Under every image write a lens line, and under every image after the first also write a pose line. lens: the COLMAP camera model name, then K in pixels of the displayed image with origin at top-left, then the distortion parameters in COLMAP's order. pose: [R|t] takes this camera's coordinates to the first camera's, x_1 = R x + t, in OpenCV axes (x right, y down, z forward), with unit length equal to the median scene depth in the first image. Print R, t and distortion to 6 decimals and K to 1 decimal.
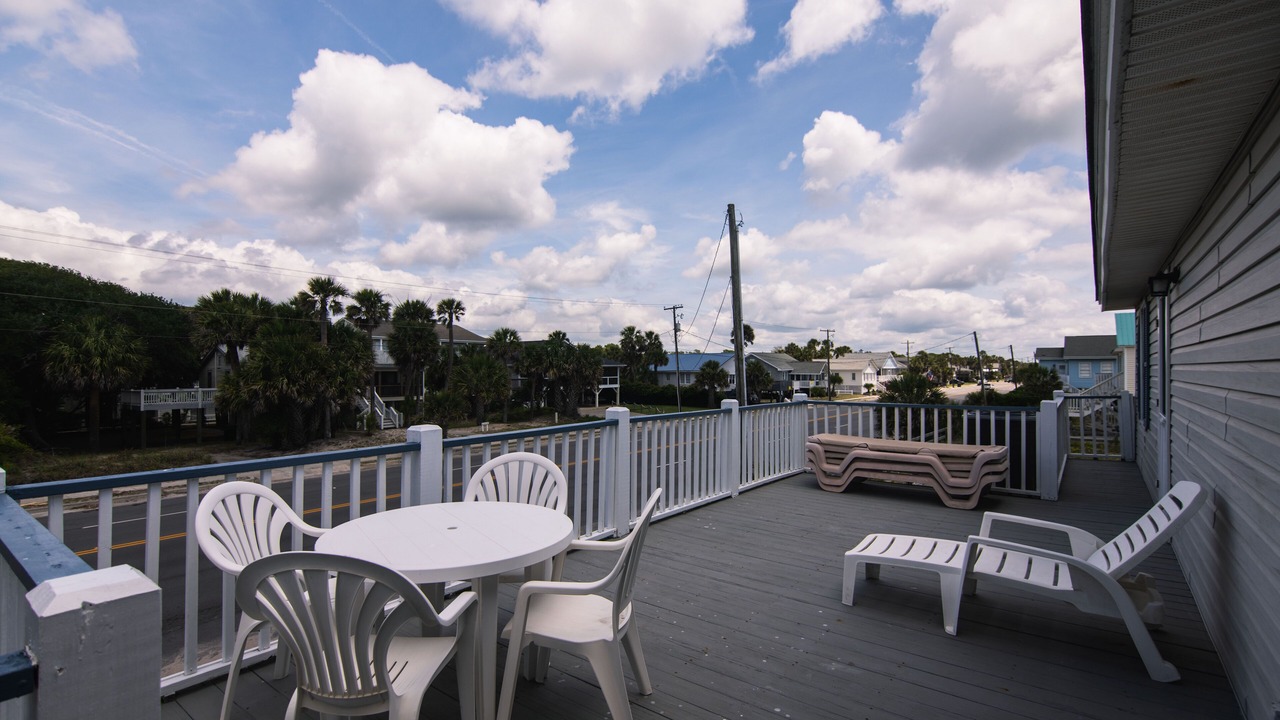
lens RADIAL K [[600.7, 0, 635.2], [0, 600.7, 348.5], [0, 0, 1]] dist [-0.002948, -0.000559]
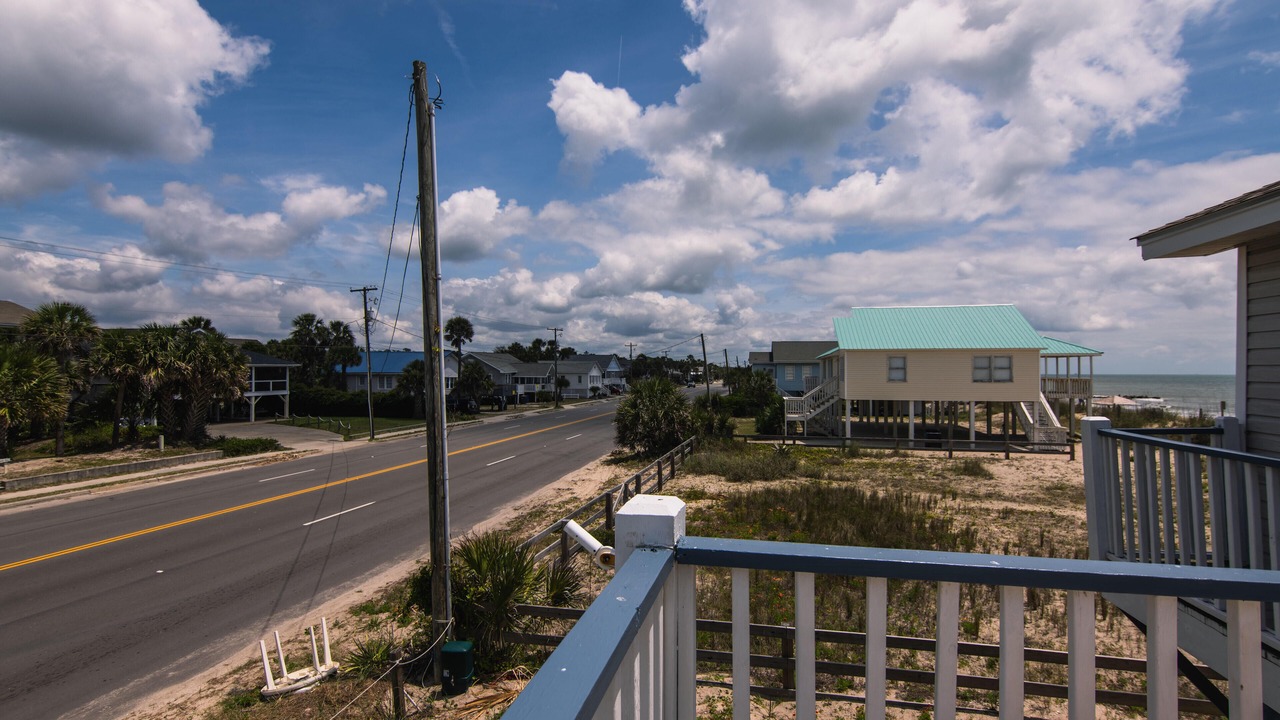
lens RADIAL K [[600.7, 0, 635.2], [0, 600.7, 348.5], [0, 0, 1]] dist [-0.002948, -0.000559]
pose [[0.899083, 0.022140, 0.437219, 0.031637], [-0.020999, 0.999752, -0.007445, 0.003766], [-0.437275, -0.002487, 0.899324, 0.130930]]
